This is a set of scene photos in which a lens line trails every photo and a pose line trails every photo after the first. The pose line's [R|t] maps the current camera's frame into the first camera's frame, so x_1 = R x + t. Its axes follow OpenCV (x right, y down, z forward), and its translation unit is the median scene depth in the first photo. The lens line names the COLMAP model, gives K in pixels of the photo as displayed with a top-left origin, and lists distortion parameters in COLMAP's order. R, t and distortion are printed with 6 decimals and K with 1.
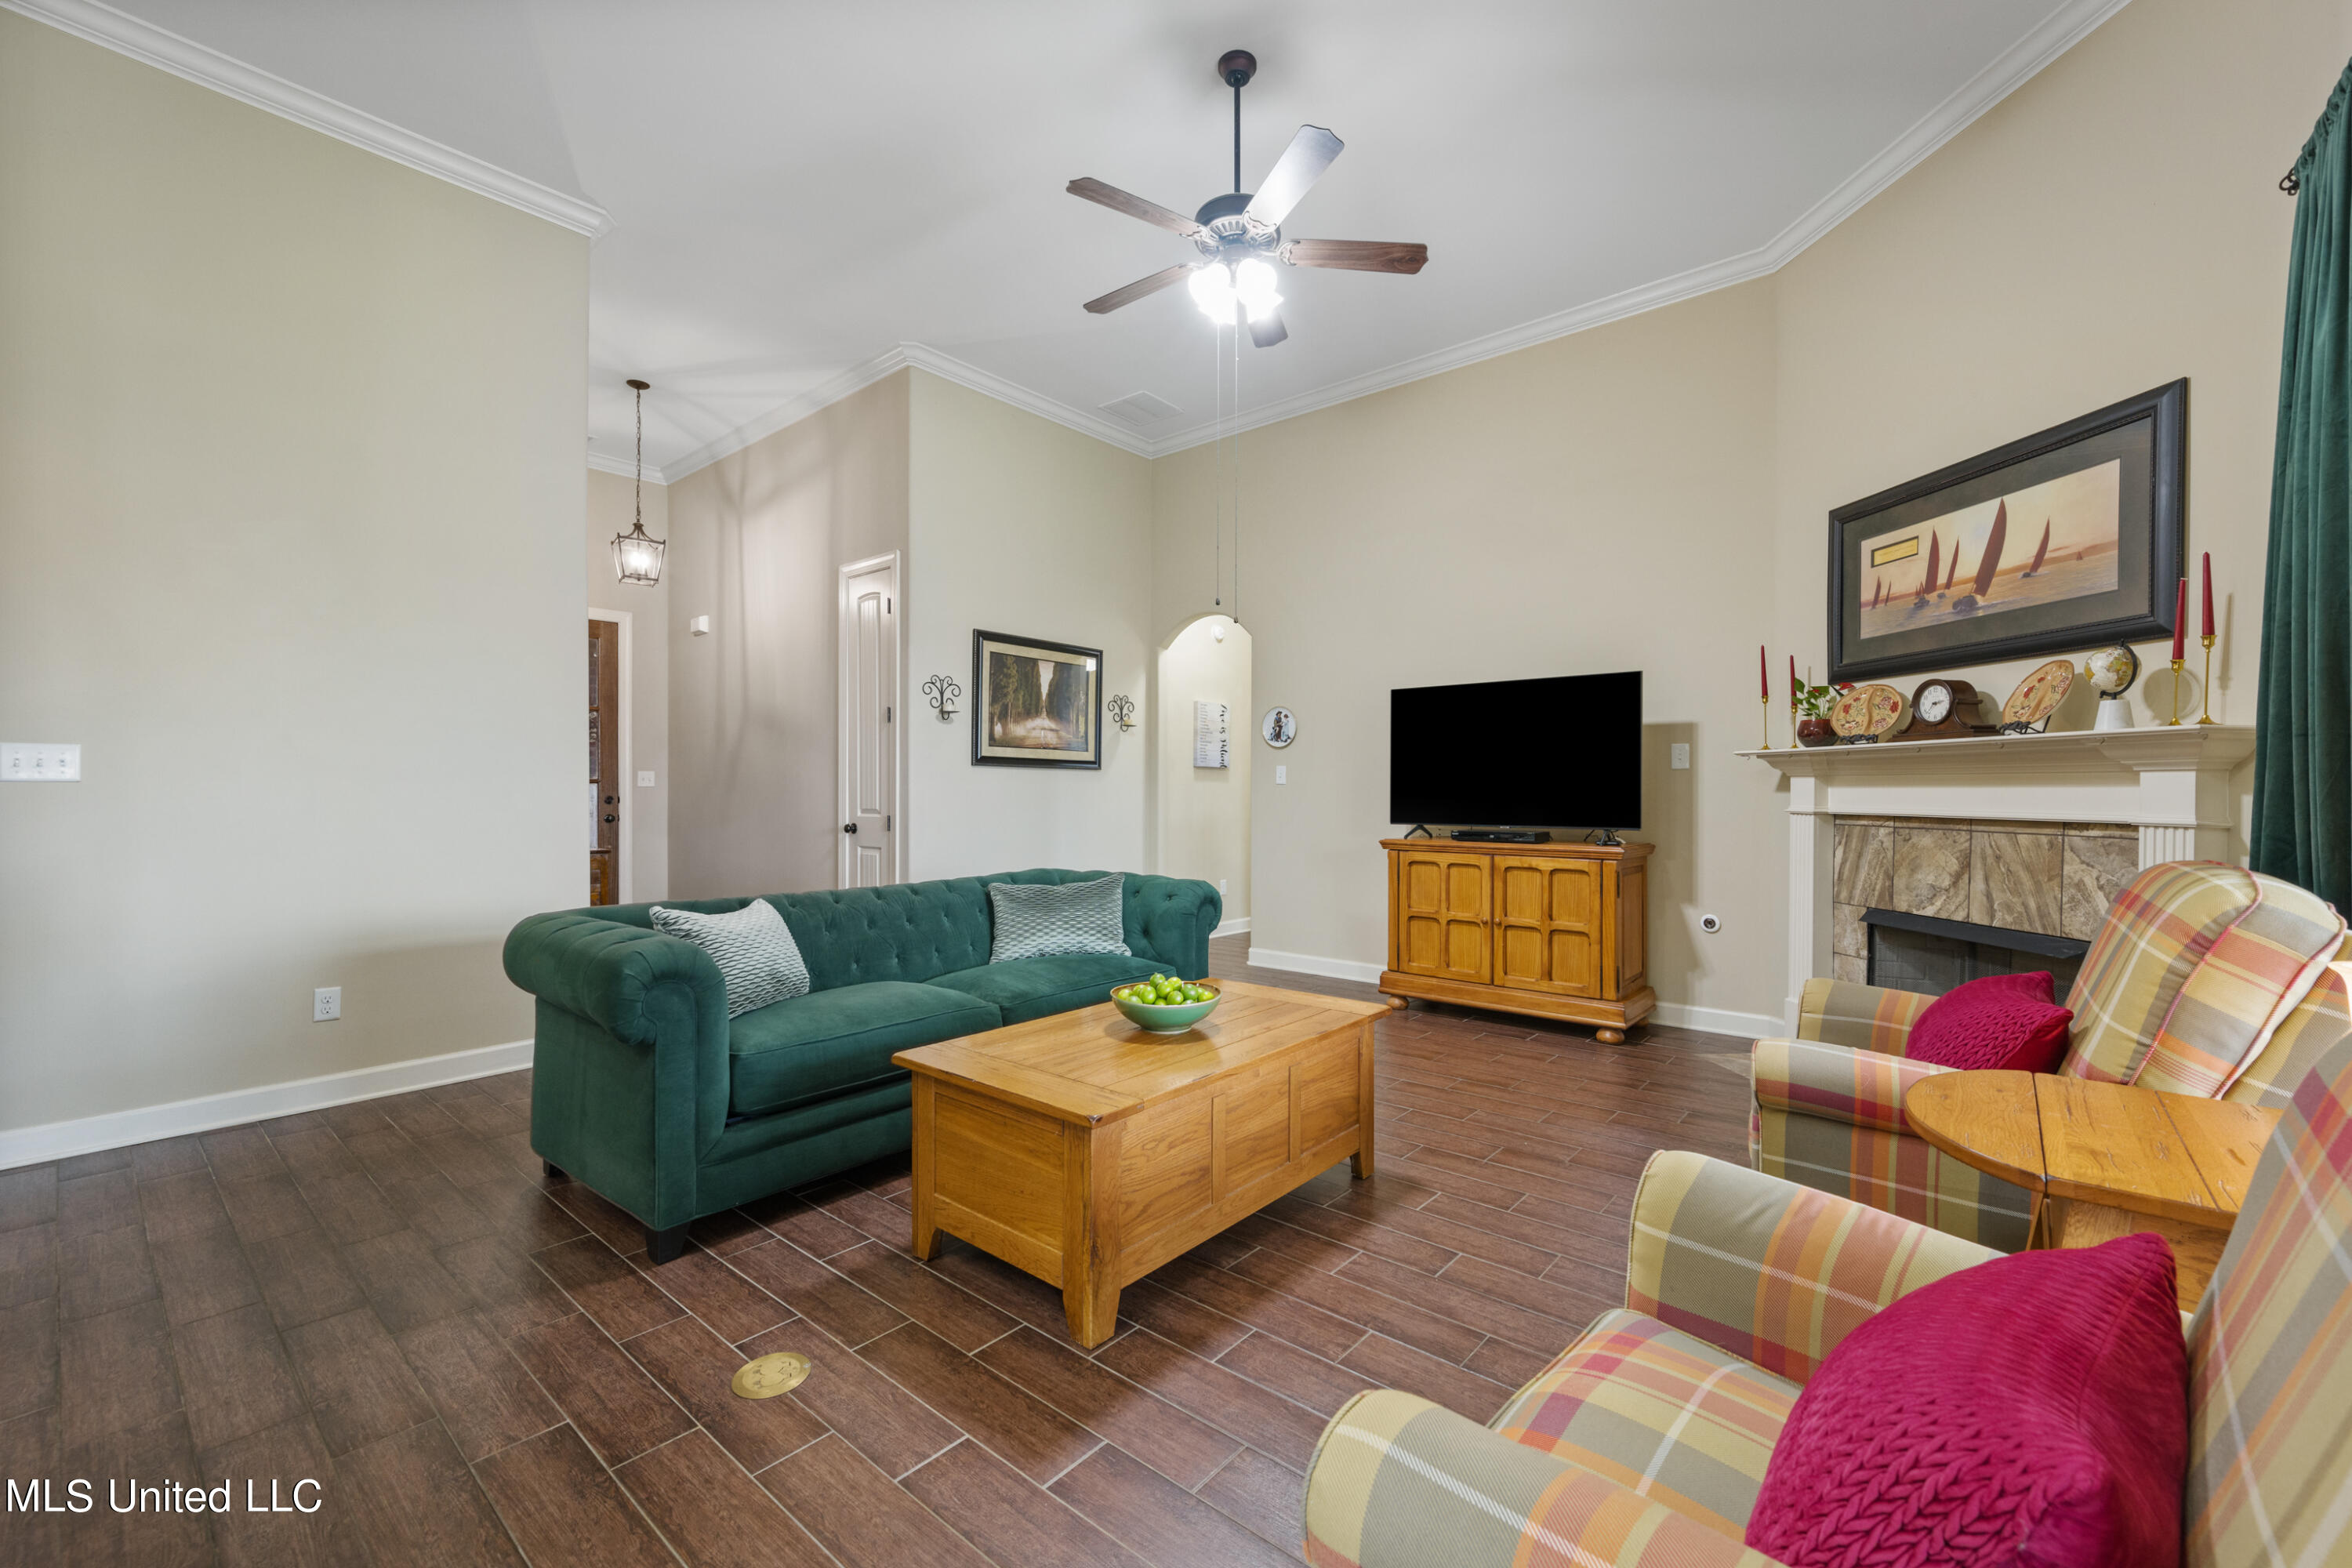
lens RADIAL K [[955.1, 0, 1189.7], [0, 955.1, 792.2], [0, 0, 1]] dist [-0.002426, 0.000122]
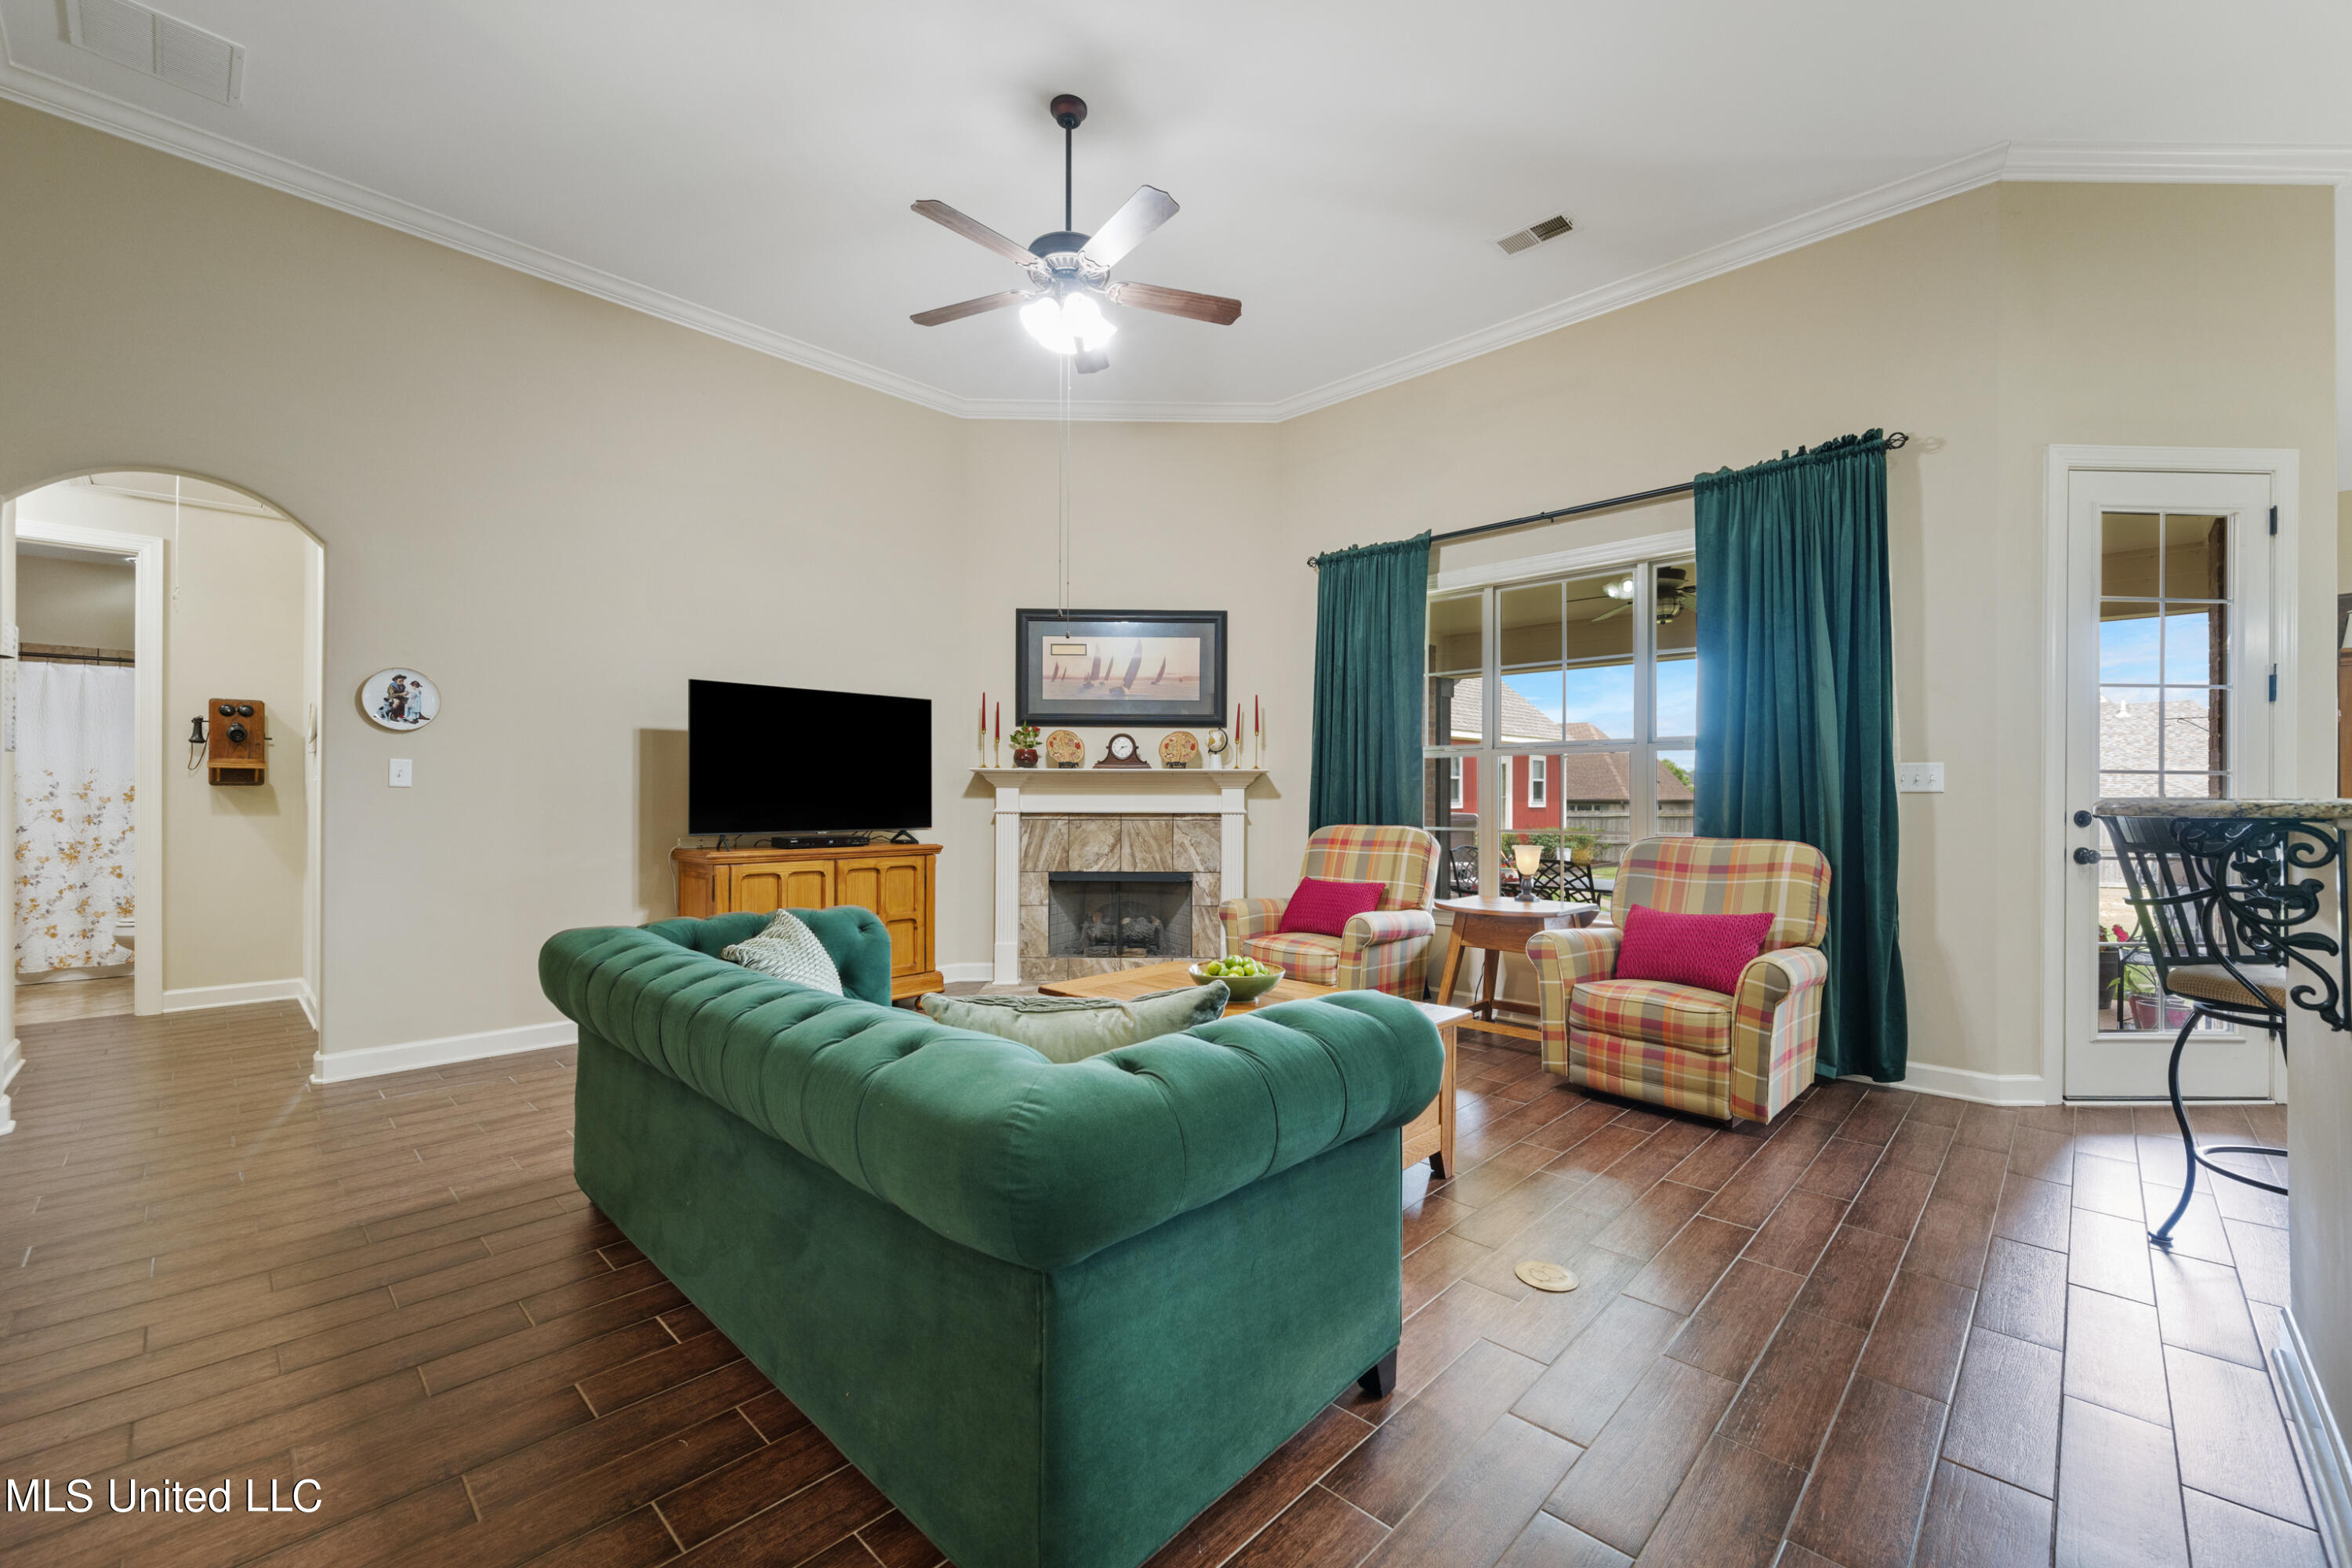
lens RADIAL K [[948.5, 0, 1190.0], [0, 948.5, 801.5], [0, 0, 1]] dist [-0.001488, -0.000227]
pose [[0.068147, -0.005637, 0.997659, -0.862336], [-0.000384, 0.999984, 0.005677, -0.003593], [-0.997675, -0.000770, 0.068144, 0.694170]]
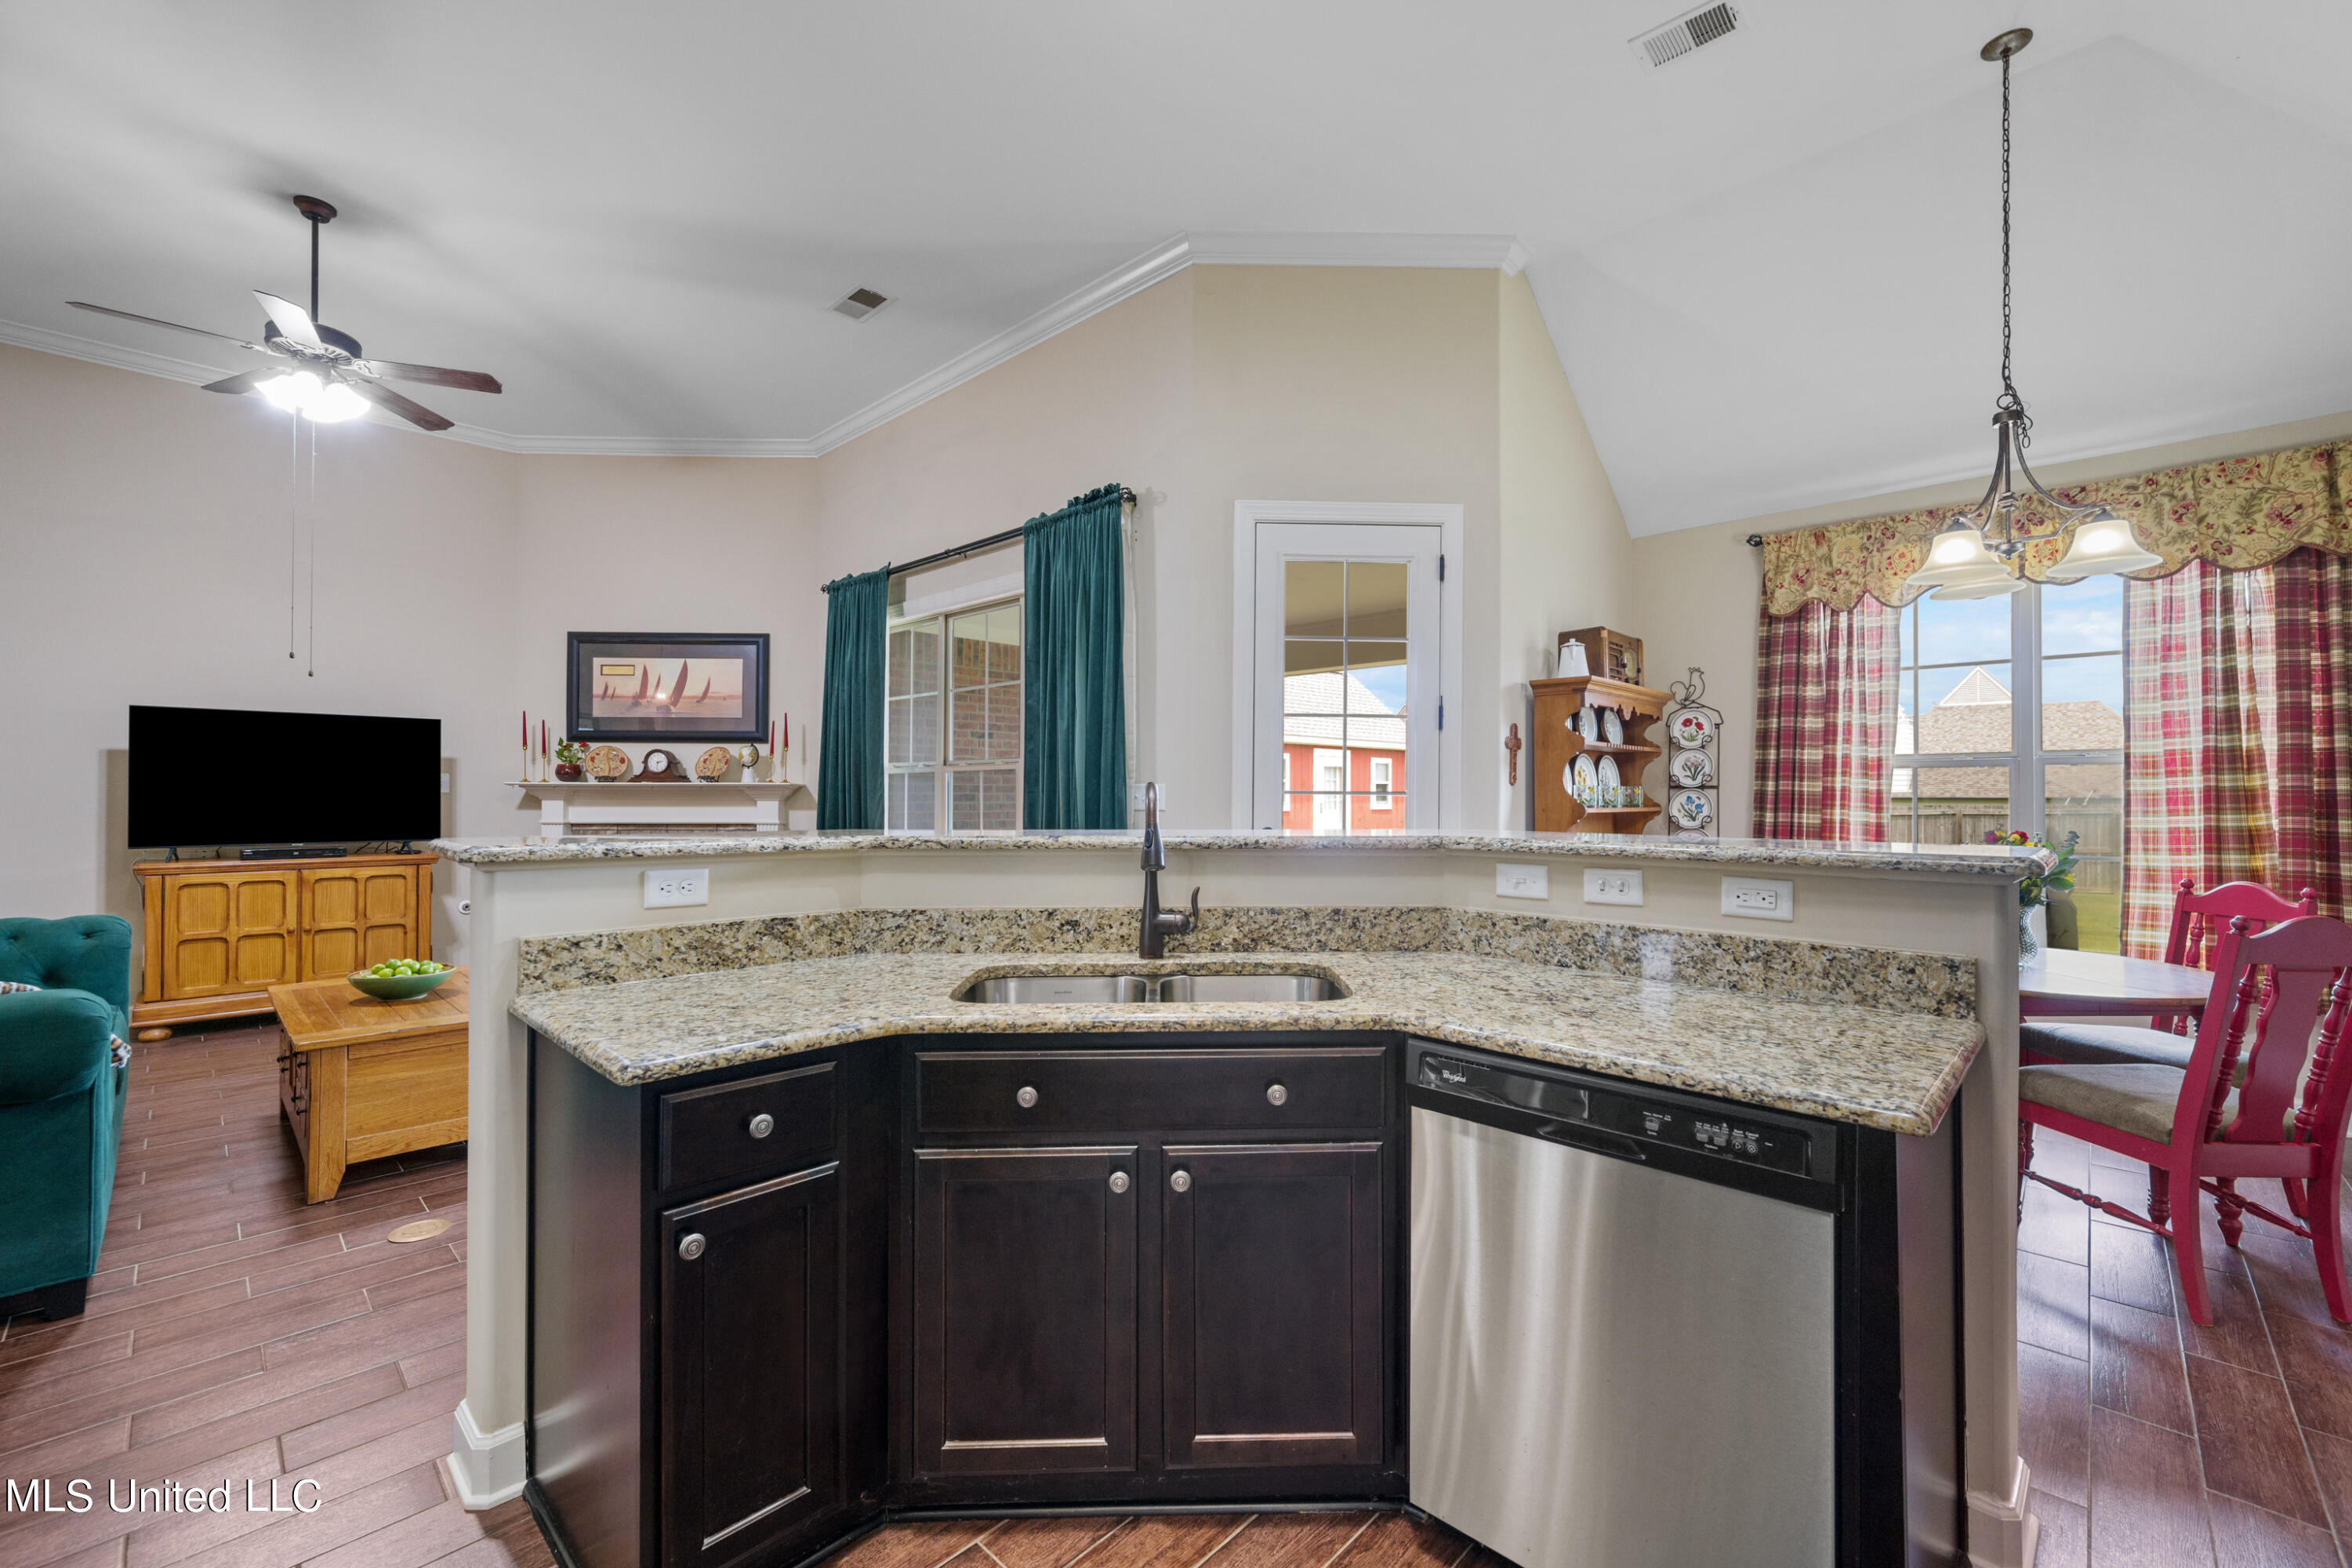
lens RADIAL K [[955.1, 0, 1189.7], [0, 955.1, 792.2], [0, 0, 1]] dist [-0.002426, 0.000122]
pose [[0.060841, 0.001794, 0.998146, -0.927657], [0.000948, 0.999998, -0.001855, -0.027833], [-0.998147, 0.001059, 0.060839, -0.135546]]
